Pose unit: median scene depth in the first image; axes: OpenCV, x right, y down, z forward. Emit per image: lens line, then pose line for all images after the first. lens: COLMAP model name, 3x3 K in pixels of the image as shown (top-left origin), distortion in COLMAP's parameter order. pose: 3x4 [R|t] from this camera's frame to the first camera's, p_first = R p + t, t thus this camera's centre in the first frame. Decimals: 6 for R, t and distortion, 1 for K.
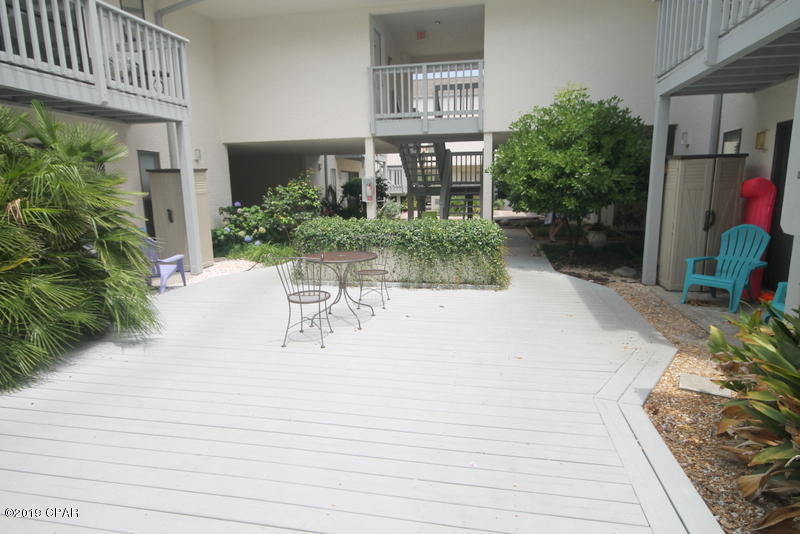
lens RADIAL K [[458.8, 0, 400.0], [0, 458.8, 267.0], [0, 0, 1]] dist [0.011523, -0.000197]
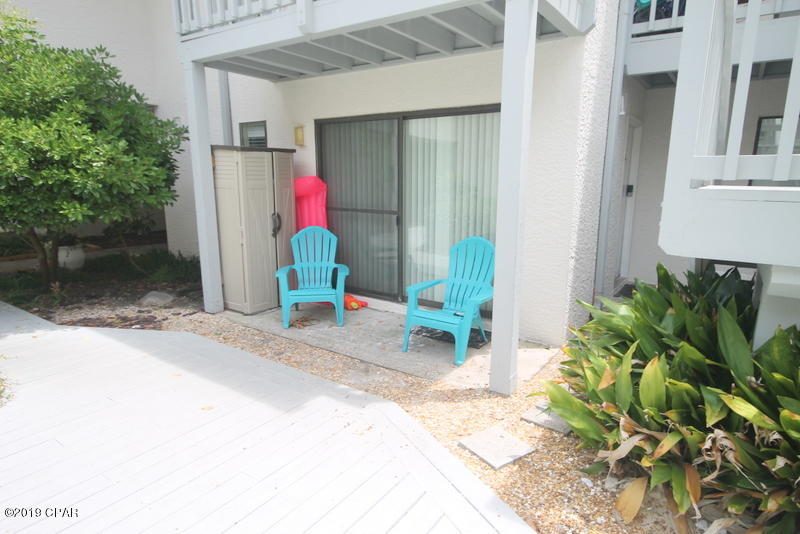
lens RADIAL K [[458.8, 0, 400.0], [0, 458.8, 267.0], [0, 0, 1]] dist [0.011523, -0.000197]
pose [[0.376779, -0.166513, 0.911214, -0.032241], [0.150235, 0.981671, 0.117267, -0.080769], [-0.914039, 0.092713, 0.394889, 0.413471]]
